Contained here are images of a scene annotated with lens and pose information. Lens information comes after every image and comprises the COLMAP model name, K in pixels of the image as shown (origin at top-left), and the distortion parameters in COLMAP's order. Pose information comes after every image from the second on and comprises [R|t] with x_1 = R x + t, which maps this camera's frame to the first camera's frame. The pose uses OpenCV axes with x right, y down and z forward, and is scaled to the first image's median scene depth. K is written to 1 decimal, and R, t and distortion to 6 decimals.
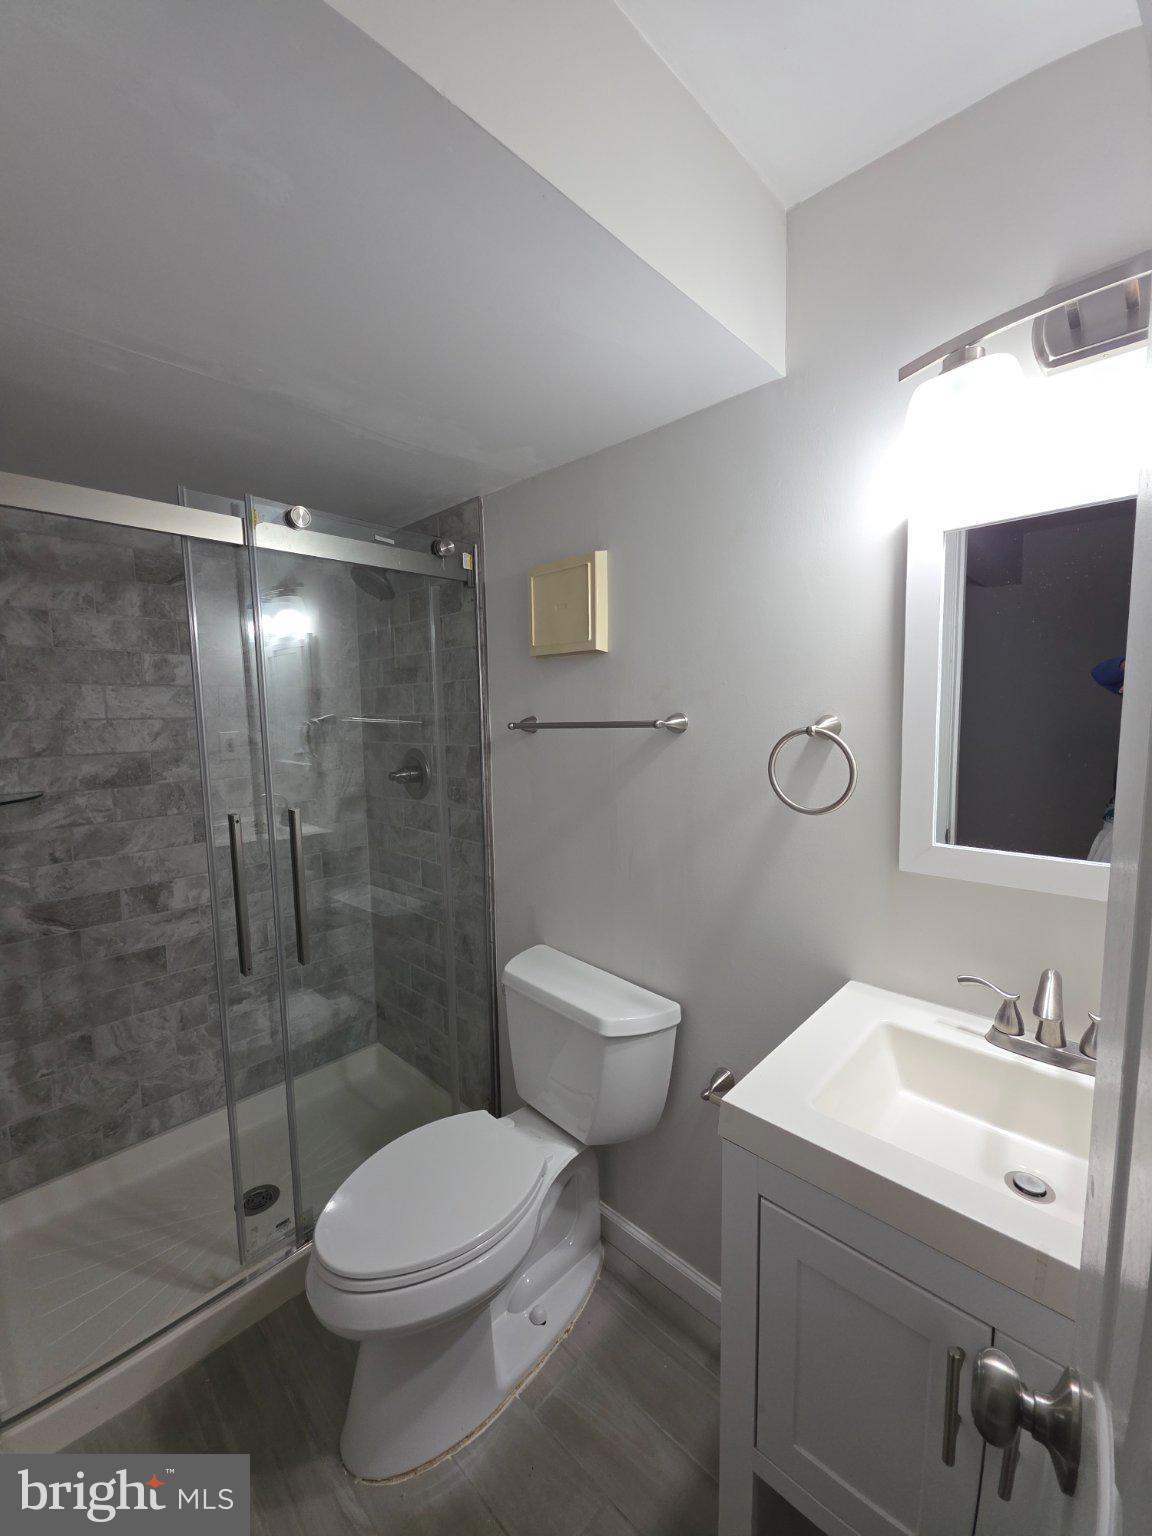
lens RADIAL K [[608.3, 0, 574.6], [0, 608.3, 772.7], [0, 0, 1]] dist [0.003583, -0.005363]
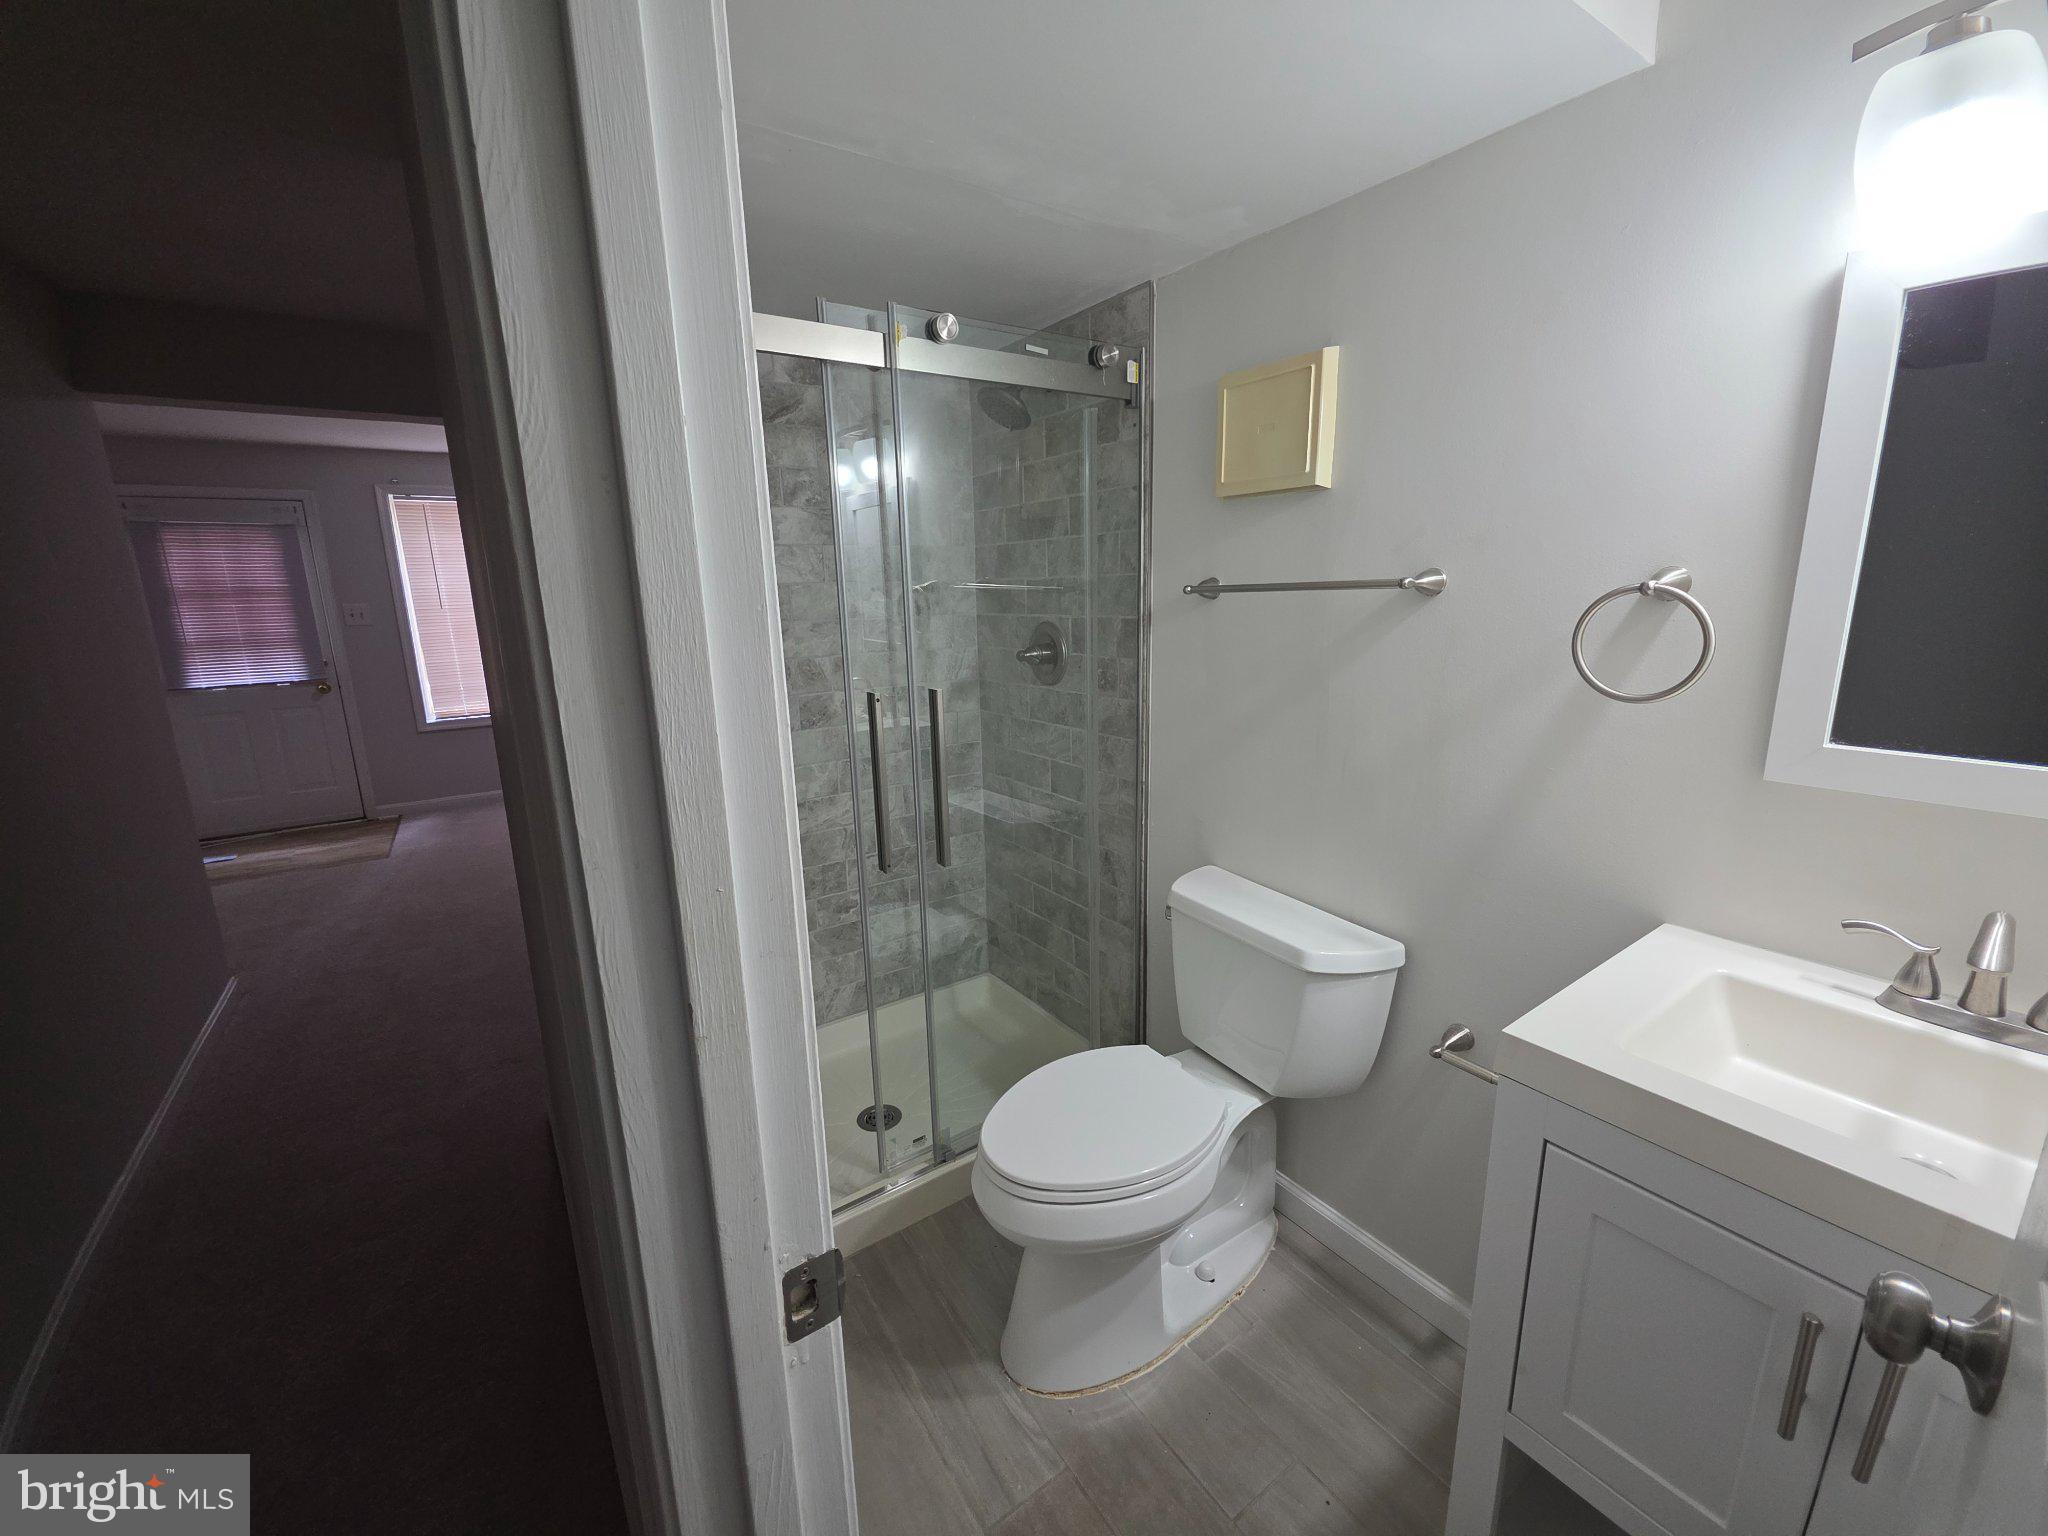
lens RADIAL K [[811.1, 0, 1015.3], [0, 811.1, 767.1], [0, 0, 1]] dist [0.003583, -0.005363]
pose [[0.978409, 0.040136, -0.202745, -0.123735], [-0.015013, 0.992173, 0.123963, 0.029555], [0.206133, -0.118243, 0.971353, -0.110483]]
